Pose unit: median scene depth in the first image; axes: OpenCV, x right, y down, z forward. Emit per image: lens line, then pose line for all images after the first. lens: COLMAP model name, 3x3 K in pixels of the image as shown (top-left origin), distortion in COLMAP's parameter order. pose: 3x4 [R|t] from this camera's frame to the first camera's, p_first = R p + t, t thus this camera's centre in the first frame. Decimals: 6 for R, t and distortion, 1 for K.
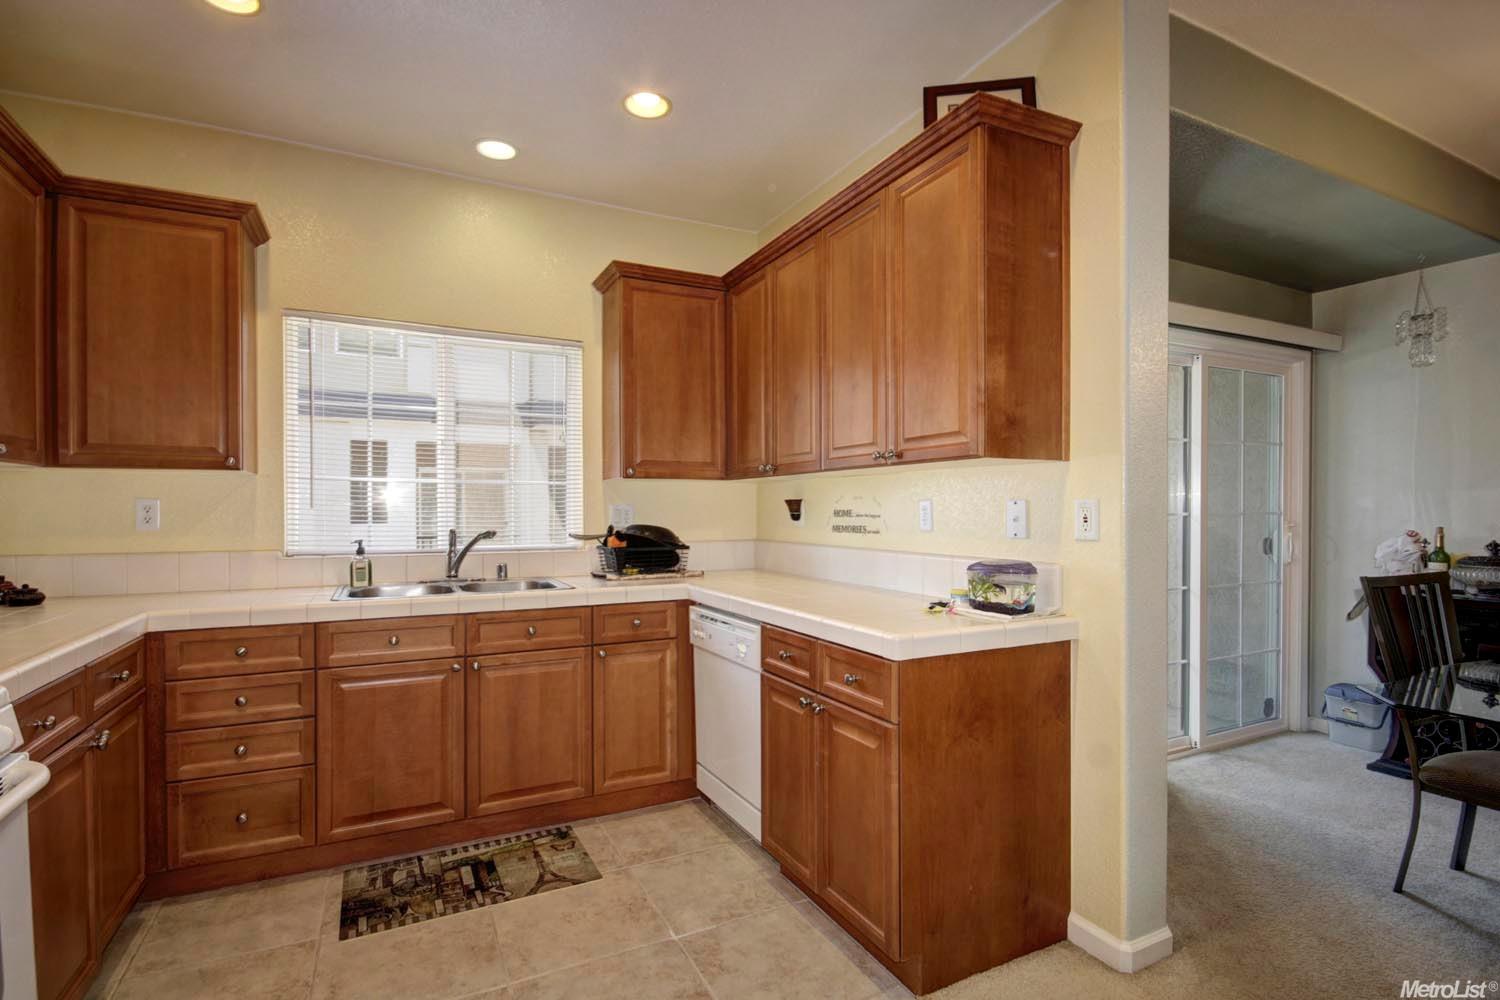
lens RADIAL K [[717.2, 0, 748.7], [0, 717.2, 516.1], [0, 0, 1]] dist [0.011029, -0.012752]
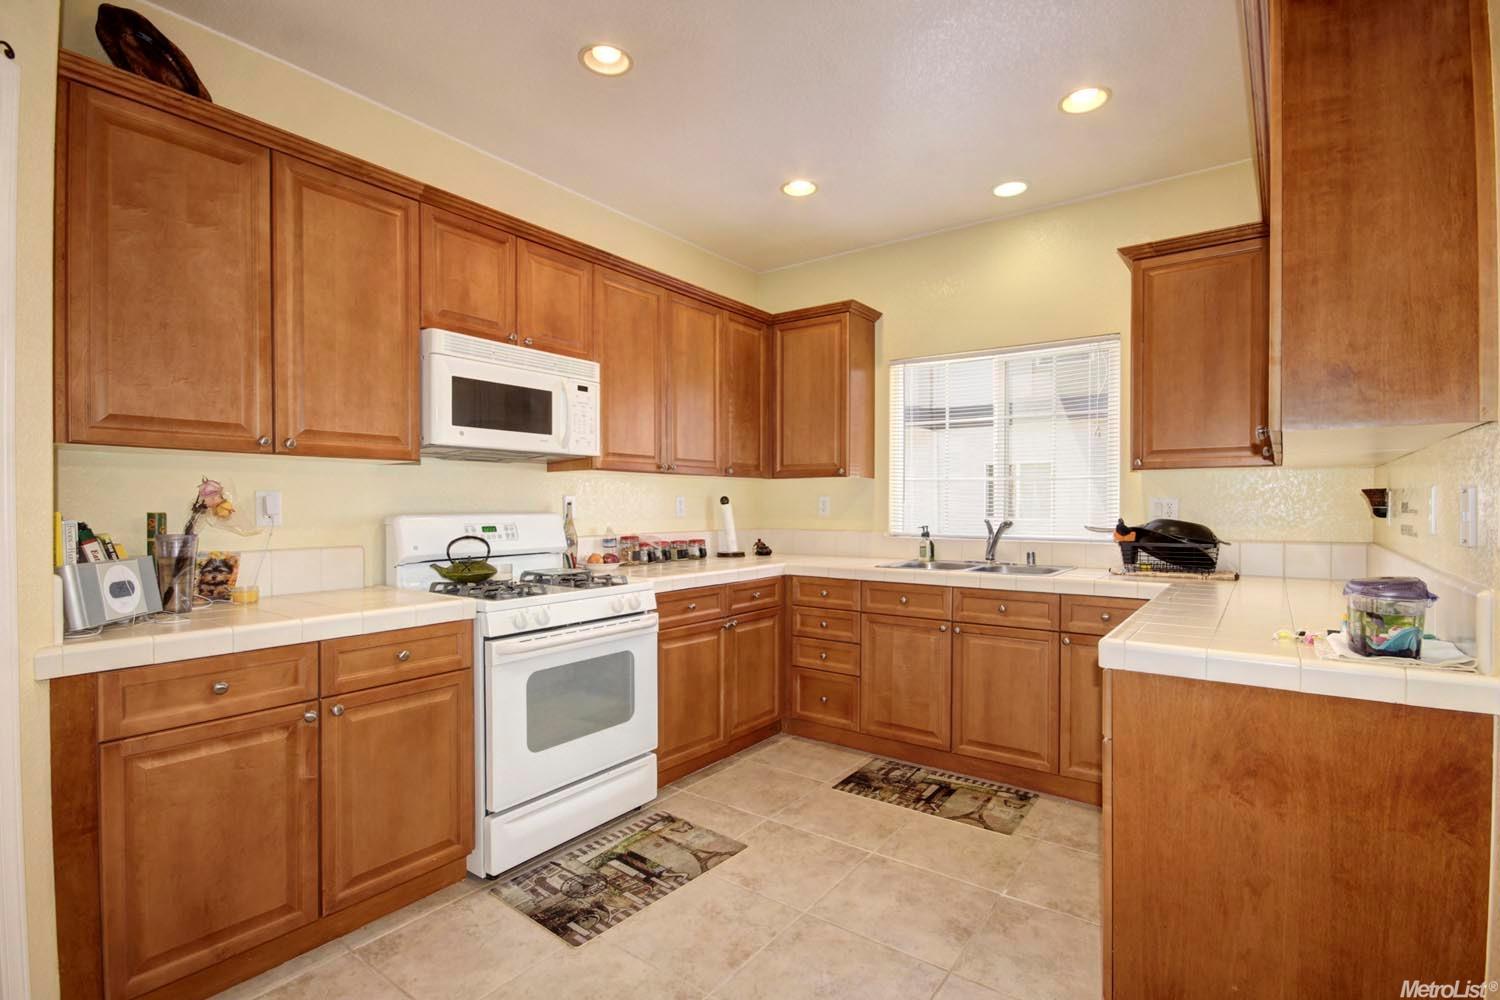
lens RADIAL K [[717.2, 0, 748.7], [0, 717.2, 516.1], [0, 0, 1]] dist [0.011029, -0.012752]
pose [[0.450176, 0.015820, -0.892800, 0.582371], [-0.009549, 0.999871, 0.012902, 0.001512], [0.892889, 0.002718, 0.450269, 0.138130]]
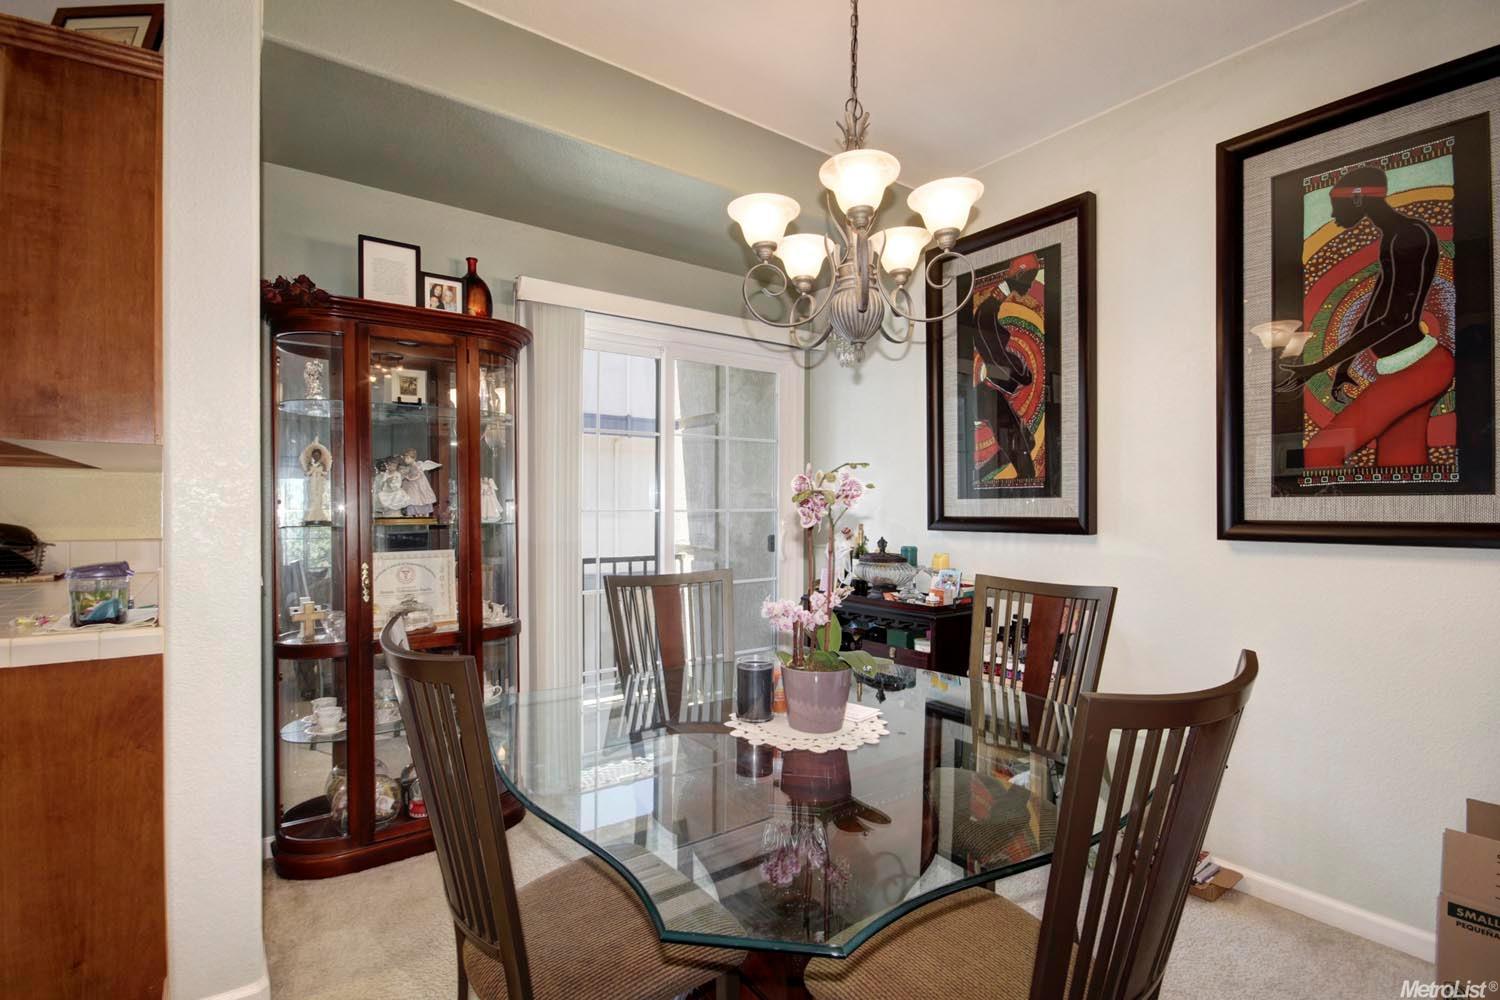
lens RADIAL K [[709.7, 0, 742.4], [0, 709.7, 509.6], [0, 0, 1]] dist [0.010866, -0.014450]
pose [[0.987804, 0.002914, 0.155676, 0.830827], [-0.001325, 0.999946, -0.010310, 0.006710], [-0.155697, 0.009978, 0.987754, 0.047922]]
